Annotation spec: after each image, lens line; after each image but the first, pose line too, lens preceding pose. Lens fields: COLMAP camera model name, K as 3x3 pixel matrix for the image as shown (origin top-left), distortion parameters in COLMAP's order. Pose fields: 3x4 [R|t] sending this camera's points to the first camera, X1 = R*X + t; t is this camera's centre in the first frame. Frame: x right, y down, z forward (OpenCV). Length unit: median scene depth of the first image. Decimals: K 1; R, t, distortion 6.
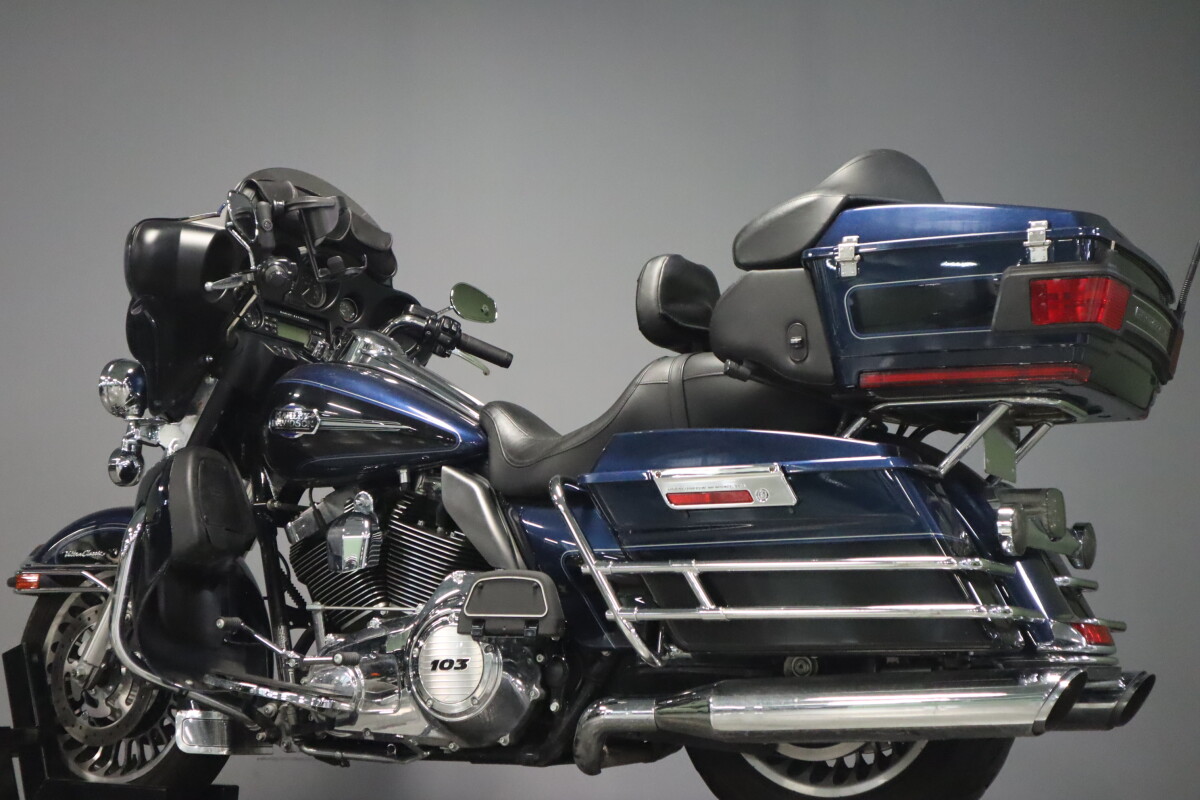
lens RADIAL K [[1847.9, 0, 600.0], [0, 1847.9, 400.0], [0, 0, 1]] dist [0.032265, 0.016081]
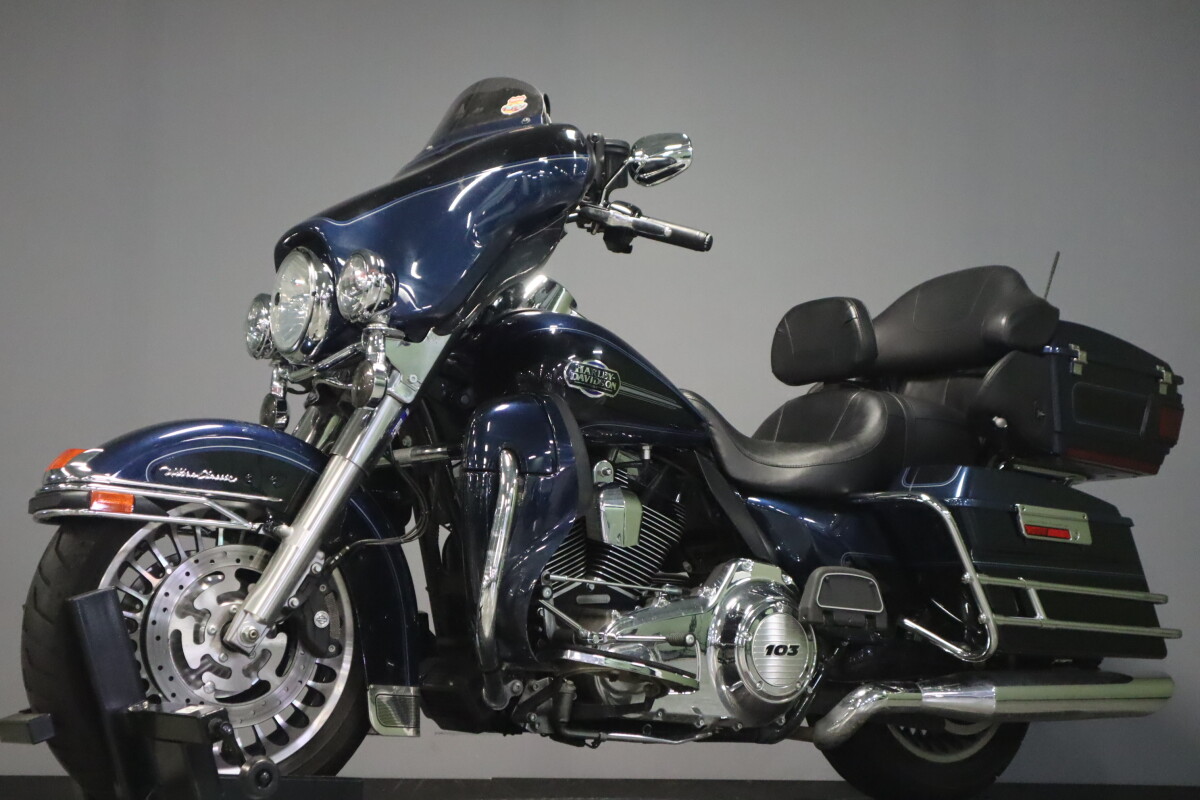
lens RADIAL K [[1847.9, 0, 600.0], [0, 1847.9, 400.0], [0, 0, 1]] dist [0.032265, 0.016081]
pose [[0.444670, 0.140988, 0.884528, -1.078184], [-0.172038, 0.982591, -0.070131, 0.094595], [-0.879017, -0.120988, 0.461184, 0.621095]]
